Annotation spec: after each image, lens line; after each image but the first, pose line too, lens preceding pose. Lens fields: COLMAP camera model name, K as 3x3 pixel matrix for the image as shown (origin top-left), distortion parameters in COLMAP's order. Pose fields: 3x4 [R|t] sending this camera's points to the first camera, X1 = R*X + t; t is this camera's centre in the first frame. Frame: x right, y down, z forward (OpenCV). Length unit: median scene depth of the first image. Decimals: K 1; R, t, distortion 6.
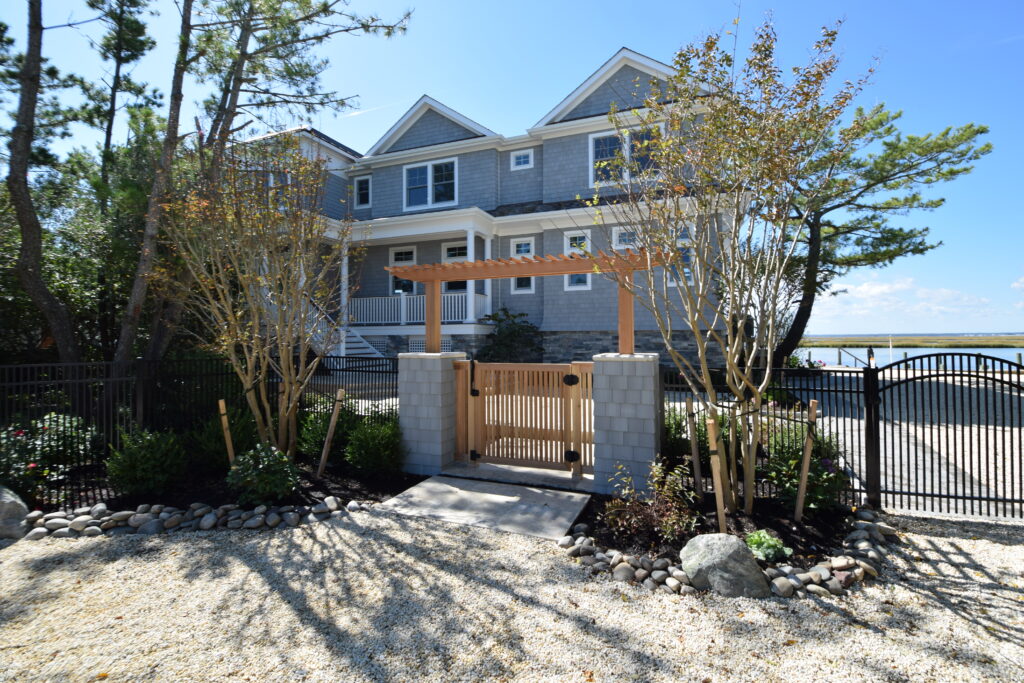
lens RADIAL K [[453.8, 0, 517.2], [0, 453.8, 335.8], [0, 0, 1]] dist [-0.014721, -0.000109]
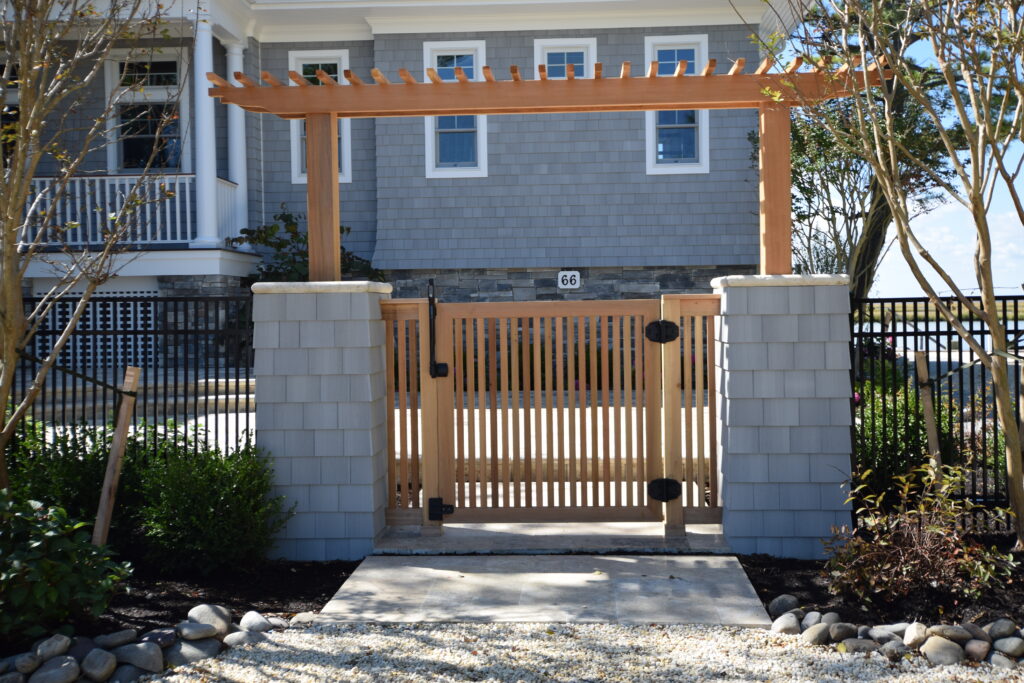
lens RADIAL K [[1052.7, 0, 518.5], [0, 1052.7, 335.1], [0, 0, 1]] dist [0.036702, 0.000000]
pose [[0.950596, -0.015087, 0.310062, -0.132727], [0.006007, 0.999525, 0.030218, 0.023620], [-0.310371, -0.026863, 0.950236, -0.004835]]
